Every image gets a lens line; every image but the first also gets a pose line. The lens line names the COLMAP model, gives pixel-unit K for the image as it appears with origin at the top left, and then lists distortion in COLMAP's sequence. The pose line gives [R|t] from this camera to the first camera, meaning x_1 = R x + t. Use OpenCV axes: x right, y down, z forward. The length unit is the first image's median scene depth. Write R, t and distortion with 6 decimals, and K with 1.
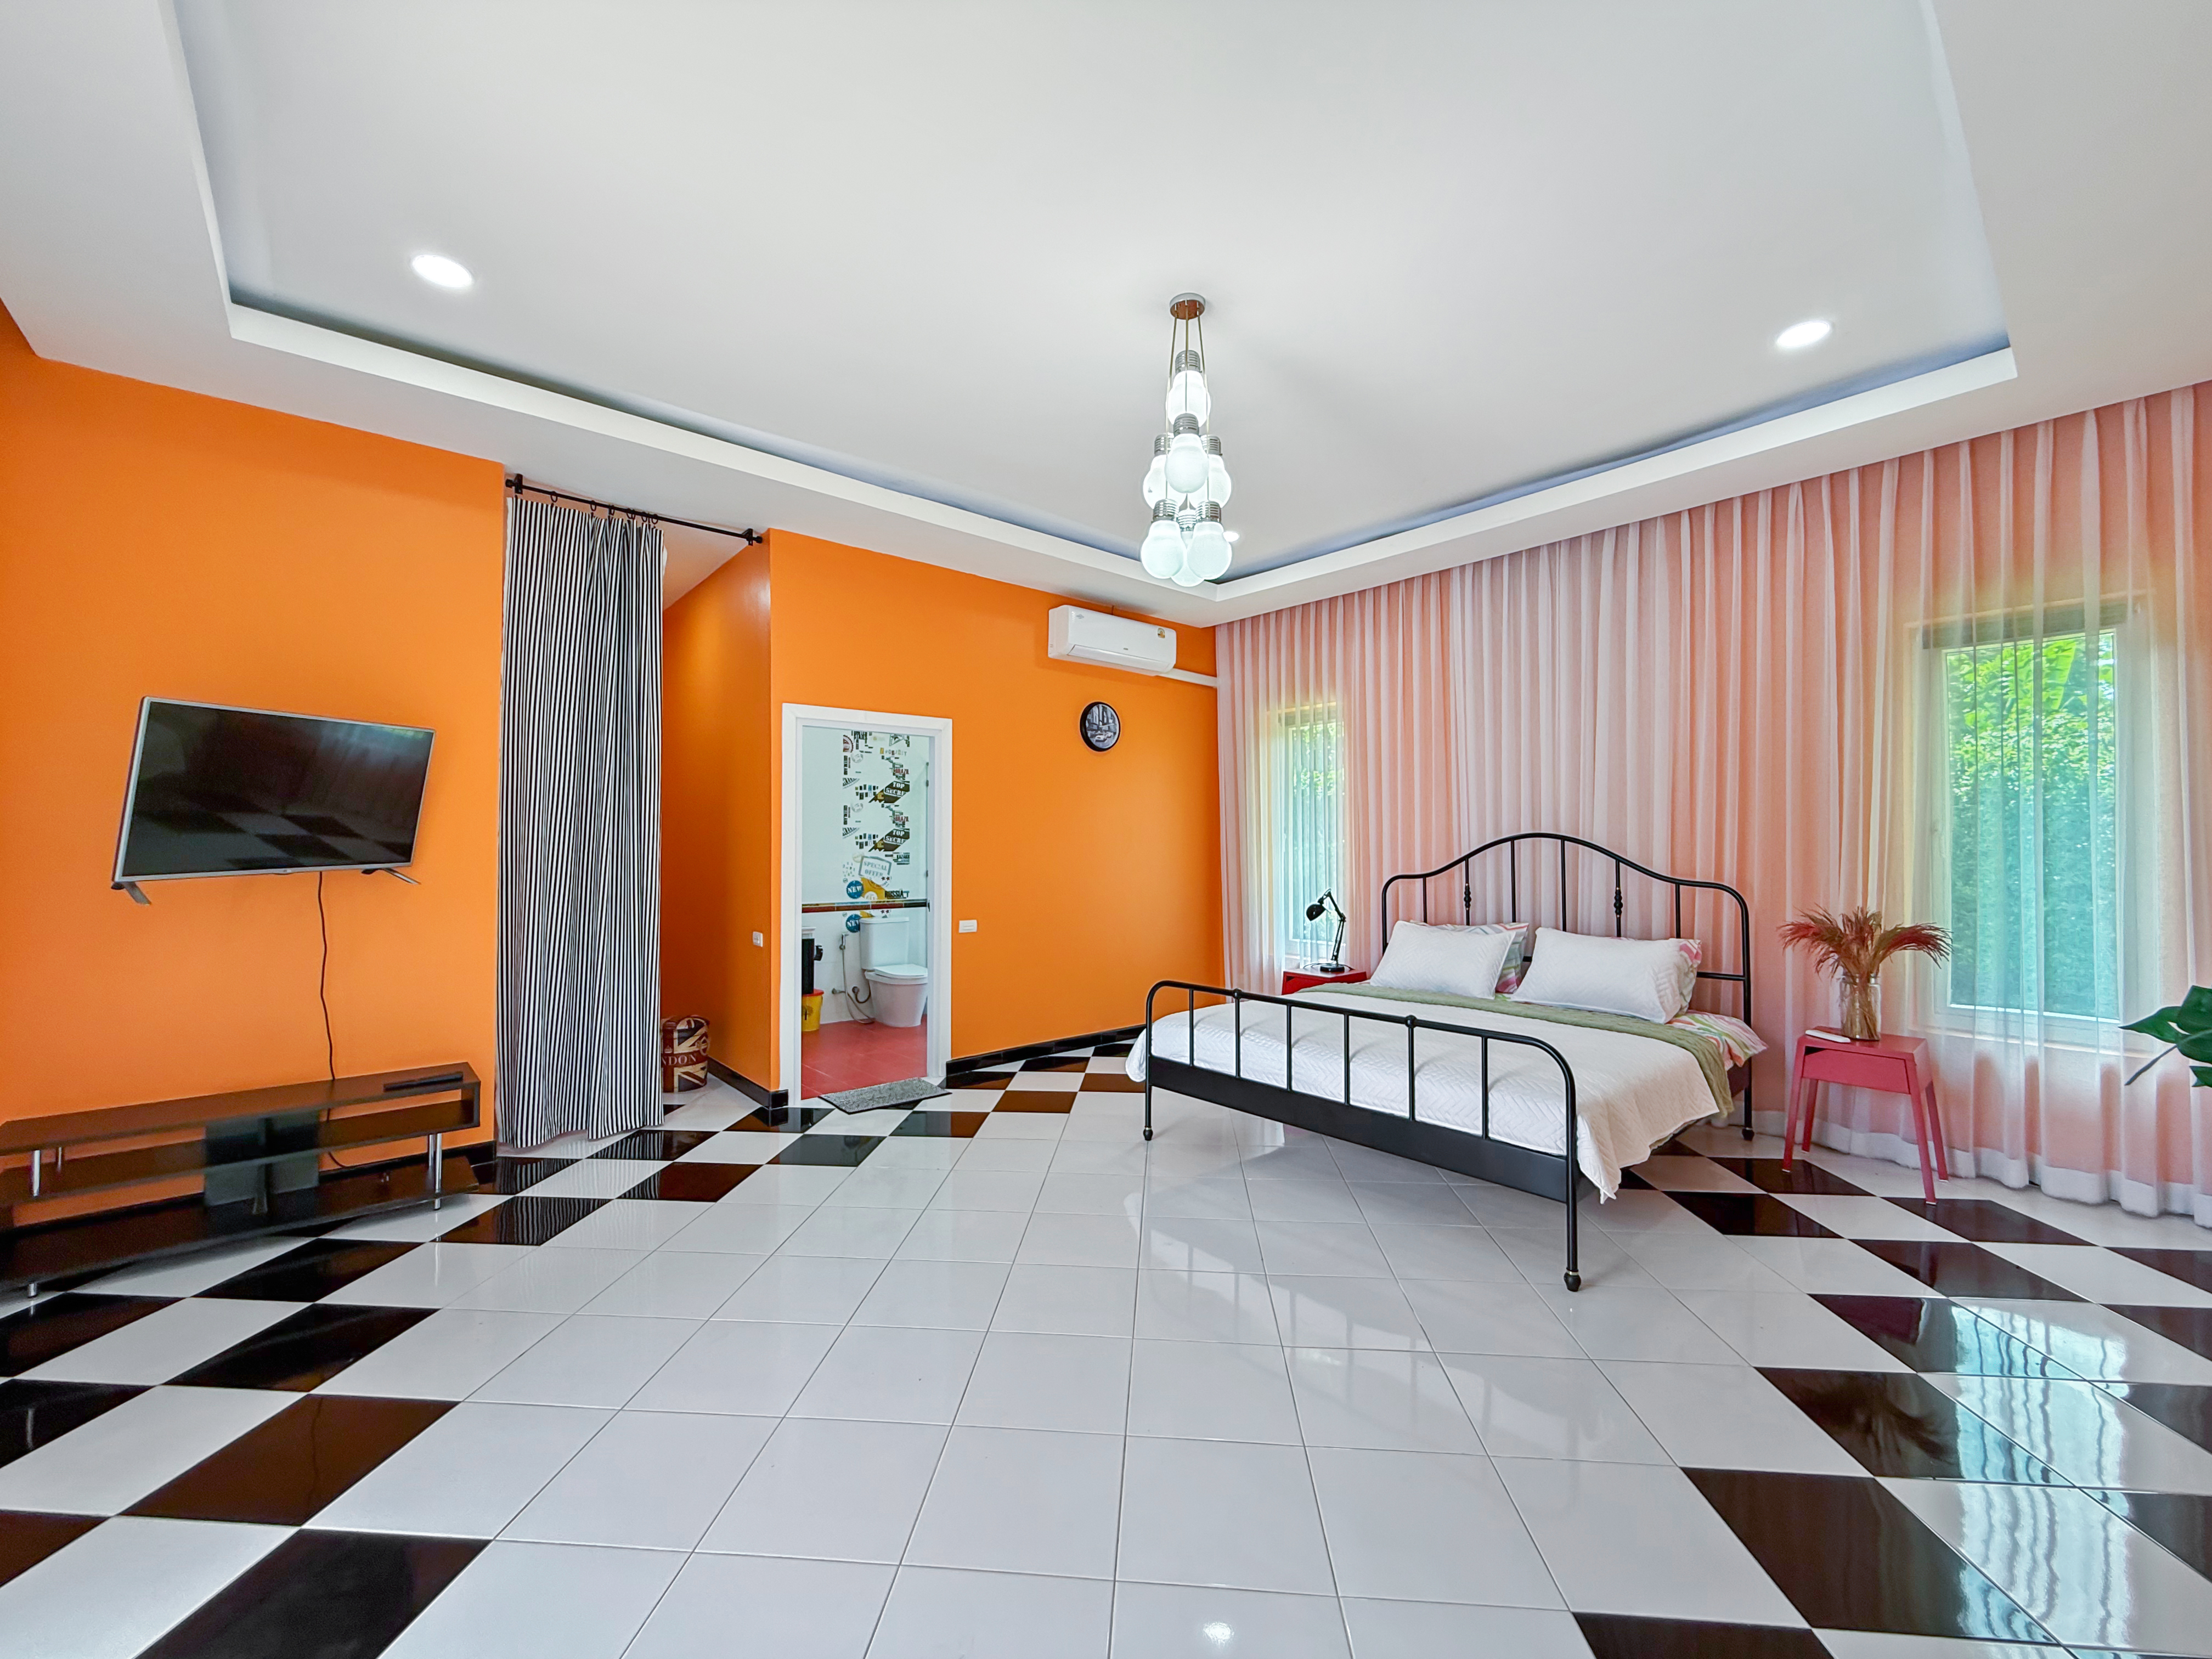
lens RADIAL K [[900.6, 0, 1110.9], [0, 900.6, 825.4], [0, 0, 1]] dist [-0.003271, 0.001086]
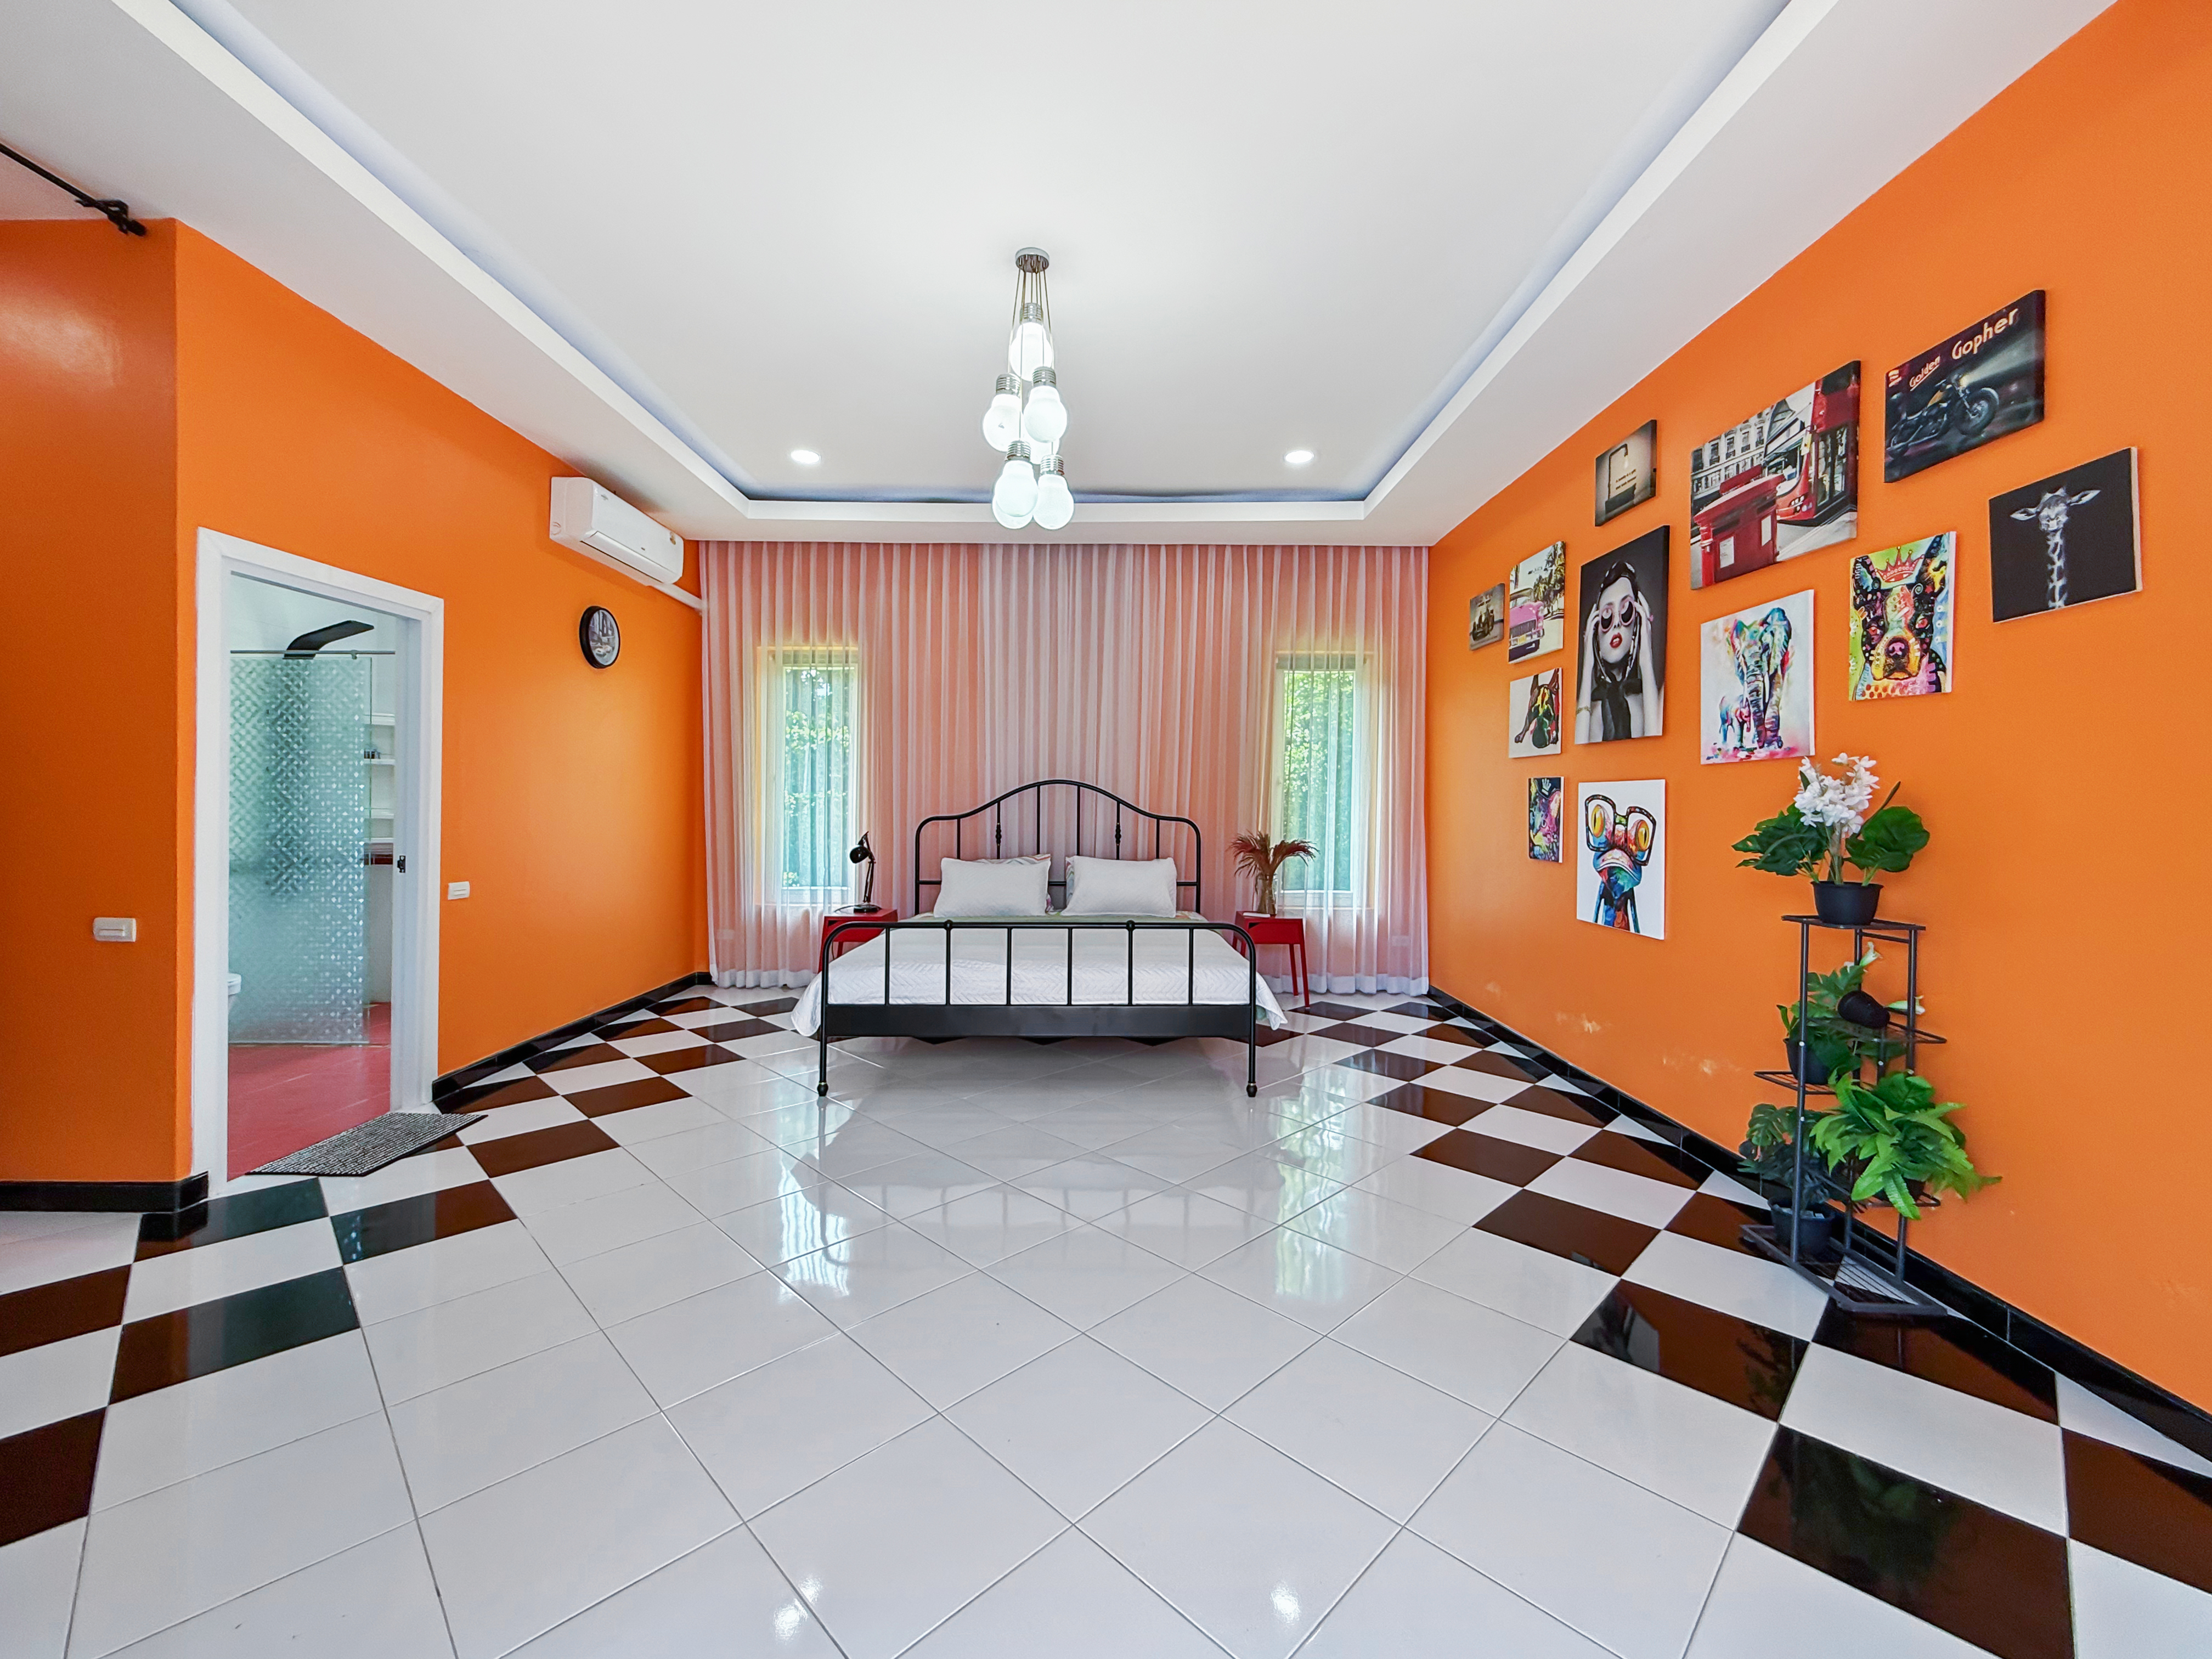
lens RADIAL K [[900.6, 0, 1114.9], [0, 900.6, 806.4], [0, 0, 1]] dist [-0.003271, 0.001086]
pose [[0.651891, 0.004154, 0.758301, -0.304868], [-0.021745, 0.999676, 0.013217, 0.020106], [-0.758001, -0.025105, 0.651770, 0.110338]]
